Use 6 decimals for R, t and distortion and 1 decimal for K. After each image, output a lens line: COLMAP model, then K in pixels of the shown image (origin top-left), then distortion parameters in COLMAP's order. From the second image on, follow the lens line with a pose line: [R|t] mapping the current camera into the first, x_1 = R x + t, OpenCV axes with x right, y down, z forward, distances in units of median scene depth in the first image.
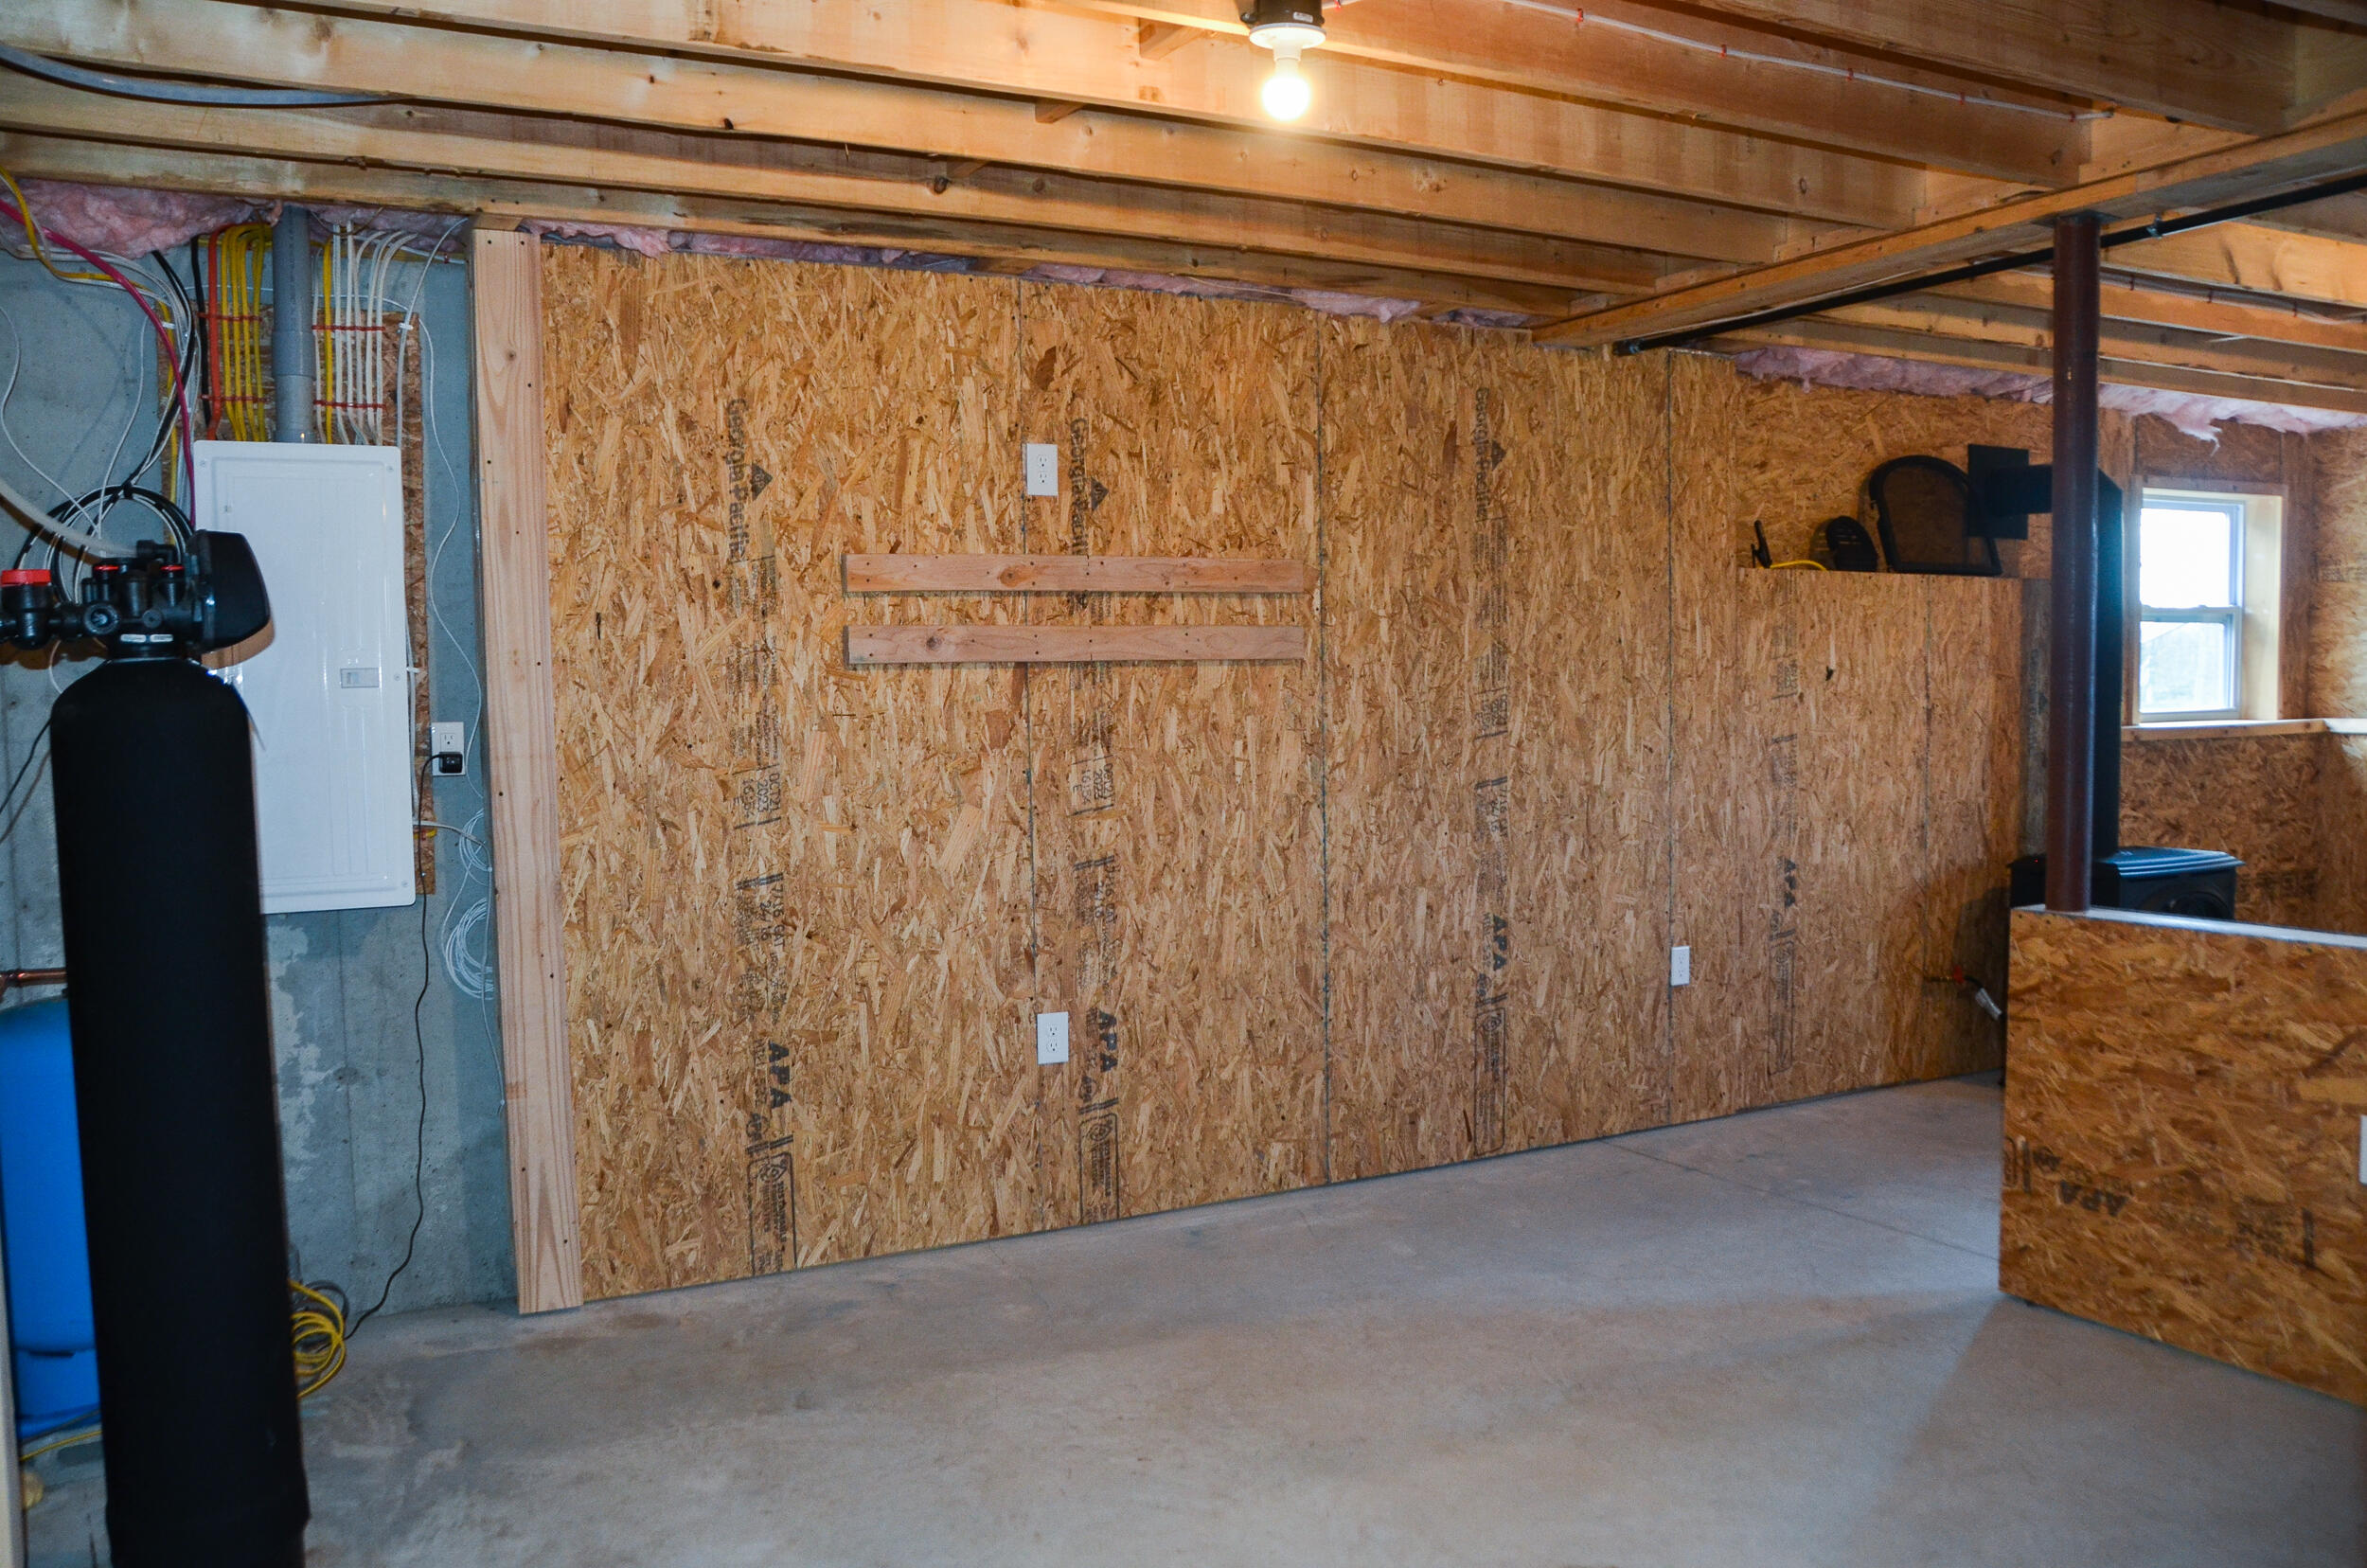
lens RADIAL K [[1908.9, 0, 1169.1], [0, 1908.9, 828.4], [0, 0, 1]] dist [-0.165485, 0.152673]
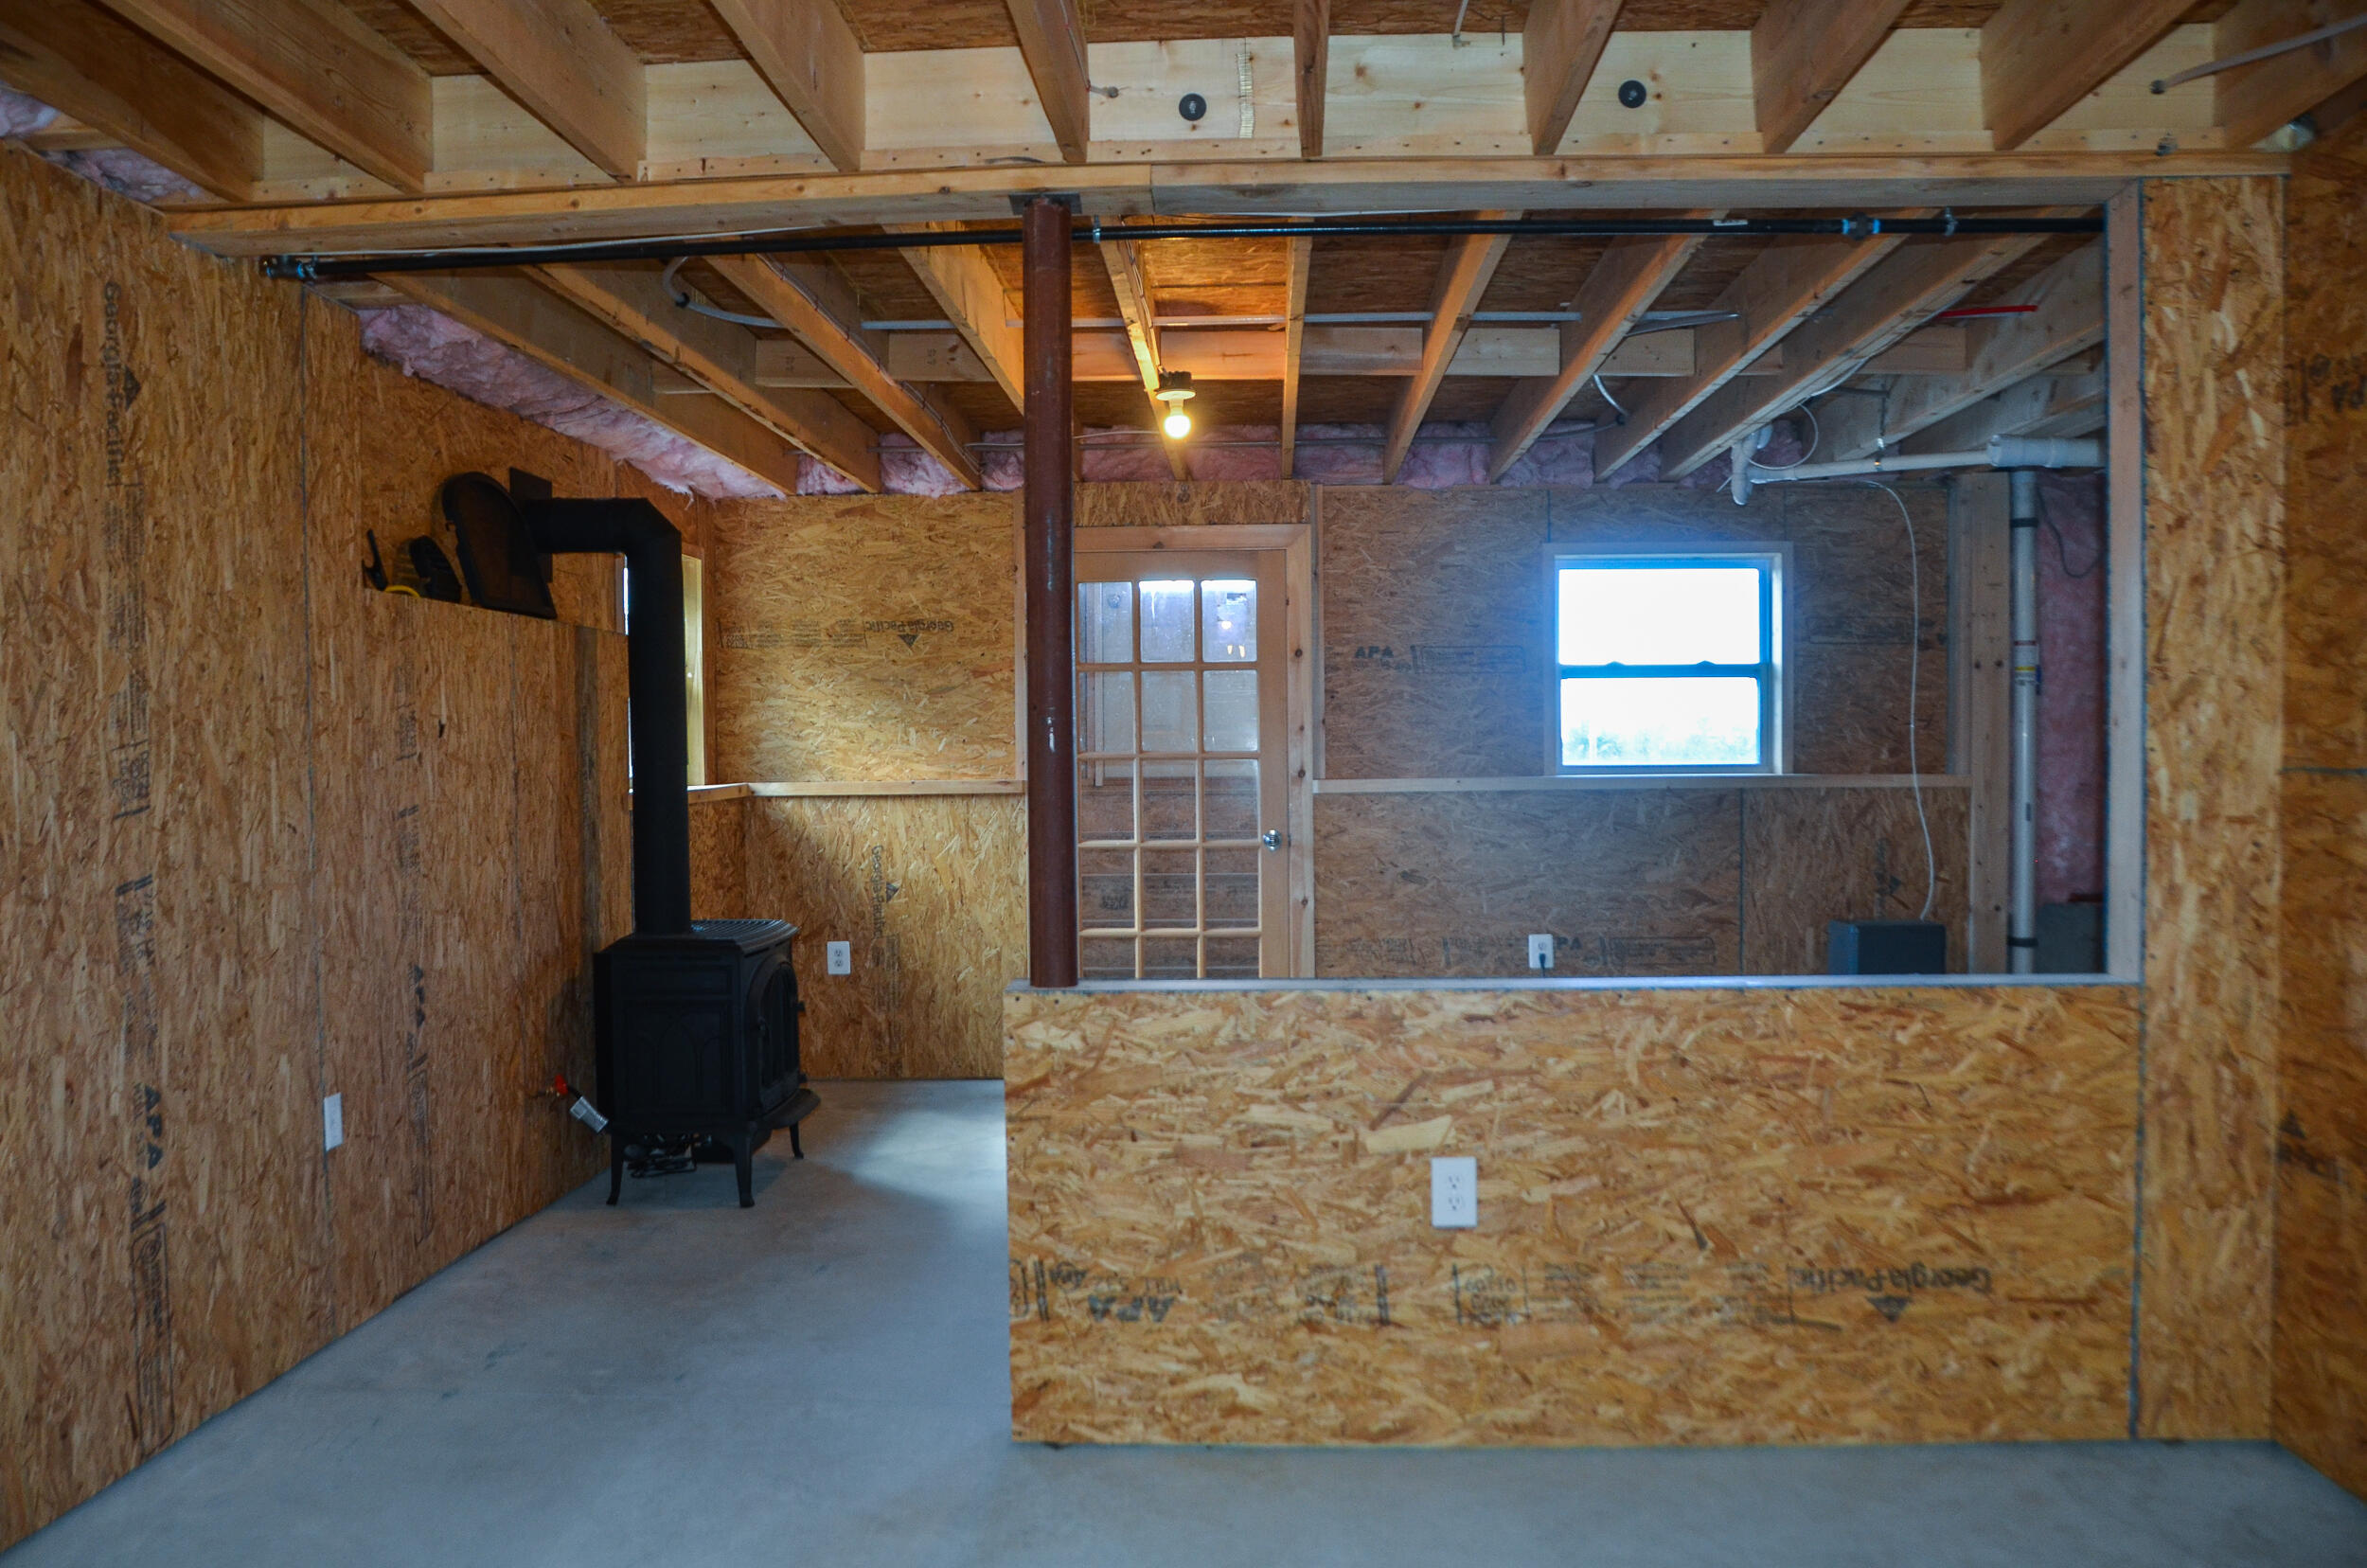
lens RADIAL K [[1908.9, 0, 1169.1], [0, 1908.9, 828.4], [0, 0, 1]] dist [-0.165485, 0.152673]
pose [[0.520983, -0.027305, 0.853130, -0.184975], [0.067773, 0.997656, -0.009456, -0.013318], [-0.850872, 0.062745, 0.521612, 0.360763]]
